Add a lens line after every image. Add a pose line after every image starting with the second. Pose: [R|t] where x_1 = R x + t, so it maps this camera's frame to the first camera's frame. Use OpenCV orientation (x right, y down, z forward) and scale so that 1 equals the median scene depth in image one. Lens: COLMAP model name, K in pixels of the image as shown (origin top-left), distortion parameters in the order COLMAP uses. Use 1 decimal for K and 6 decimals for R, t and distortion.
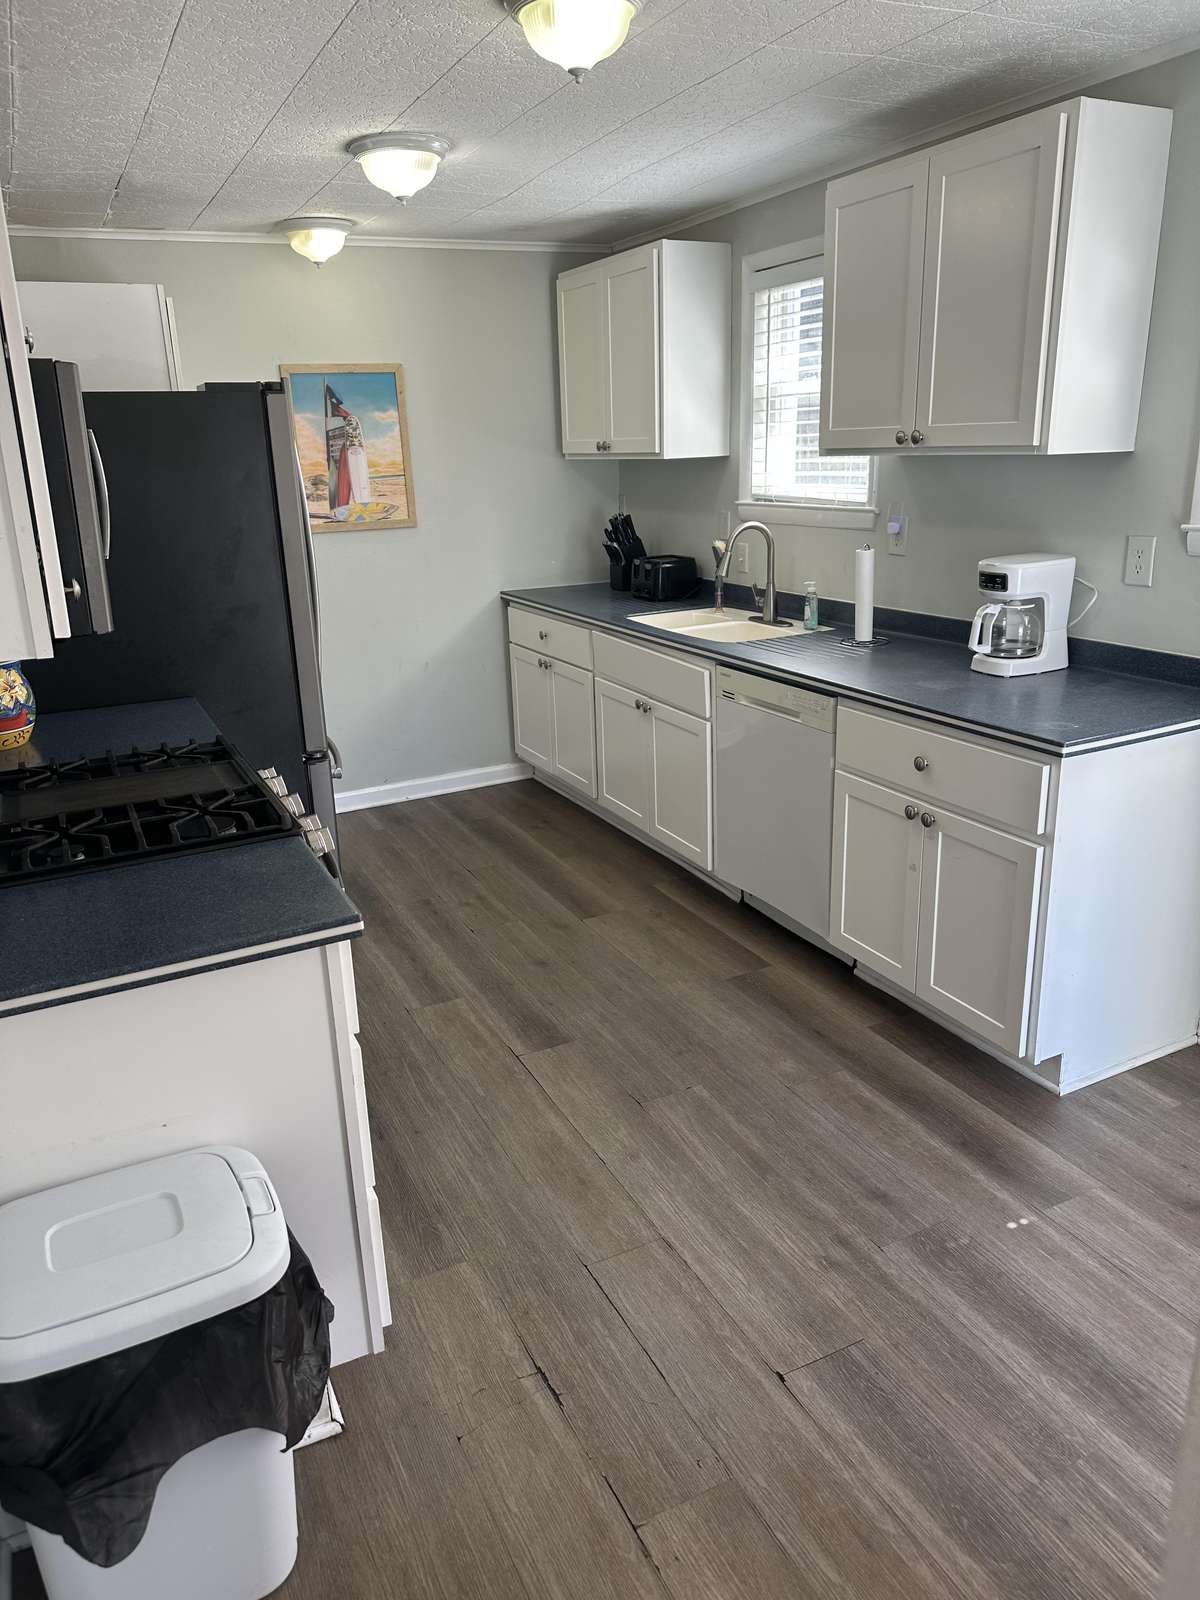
lens RADIAL K [[1133.6, 0, 596.8], [0, 1133.6, 795.5], [0, 0, 1]] dist [0.012540, 0.004041]
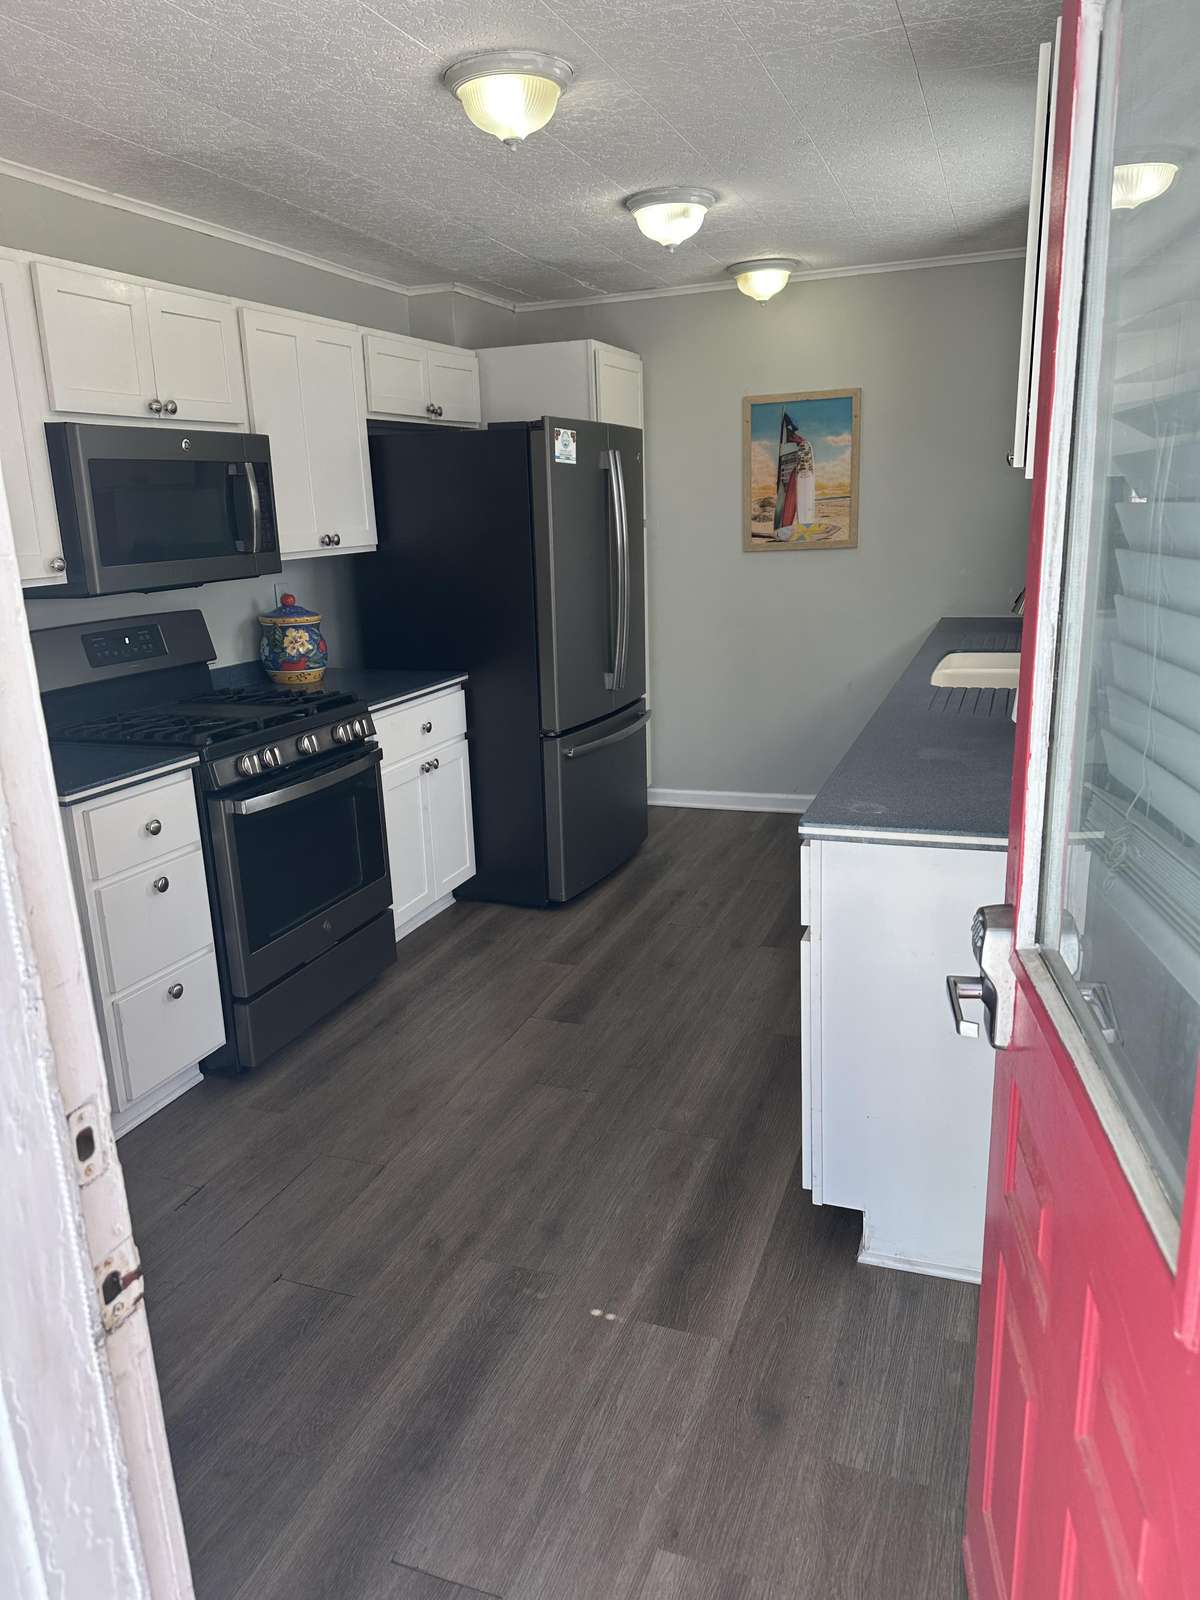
lens RADIAL K [[1133.6, 0, 599.8], [0, 1133.6, 804.0], [0, 0, 1]] dist [0.012540, 0.004041]
pose [[0.675328, 0.191194, -0.712304, 0.469612], [-0.199749, 0.977132, 0.072898, -0.044674], [0.709952, 0.093052, 0.698075, 0.162619]]
